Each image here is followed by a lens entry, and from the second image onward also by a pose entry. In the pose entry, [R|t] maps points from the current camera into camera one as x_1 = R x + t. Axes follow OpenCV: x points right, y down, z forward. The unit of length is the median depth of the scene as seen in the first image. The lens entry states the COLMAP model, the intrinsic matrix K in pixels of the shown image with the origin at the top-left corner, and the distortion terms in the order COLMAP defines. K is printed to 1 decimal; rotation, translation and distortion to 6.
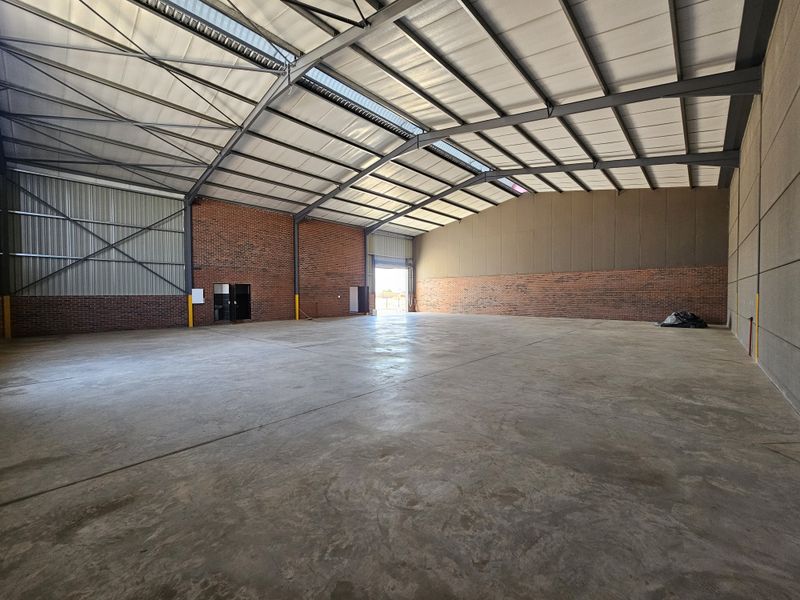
lens RADIAL K [[325.9, 0, 398.3], [0, 325.9, 299.1], [0, 0, 1]] dist [0.000004, -0.000001]
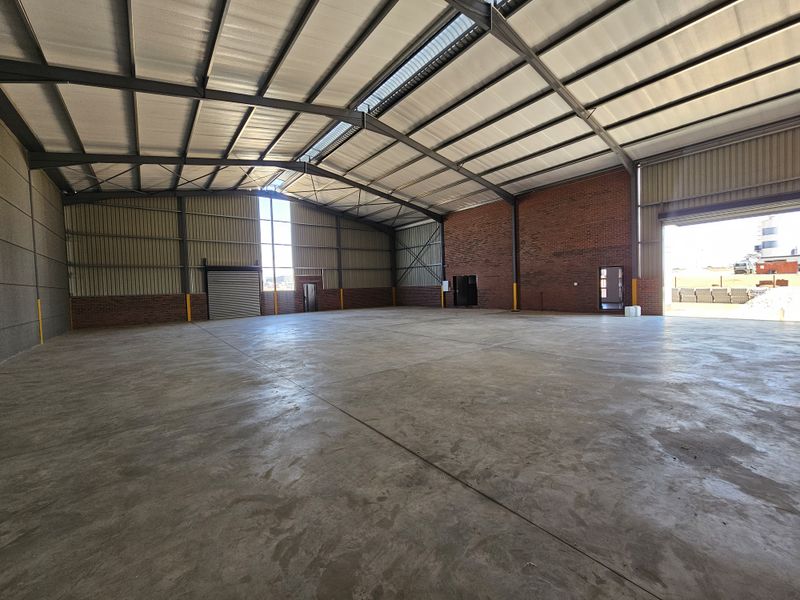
lens RADIAL K [[325.9, 0, 397.7], [0, 325.9, 297.0], [0, 0, 1]] dist [0.000004, -0.000001]
pose [[-0.160789, 0.038947, -0.986220, 0.640561], [0.021068, 0.999129, 0.036021, -0.014078], [0.986764, -0.014986, -0.161469, 0.823890]]
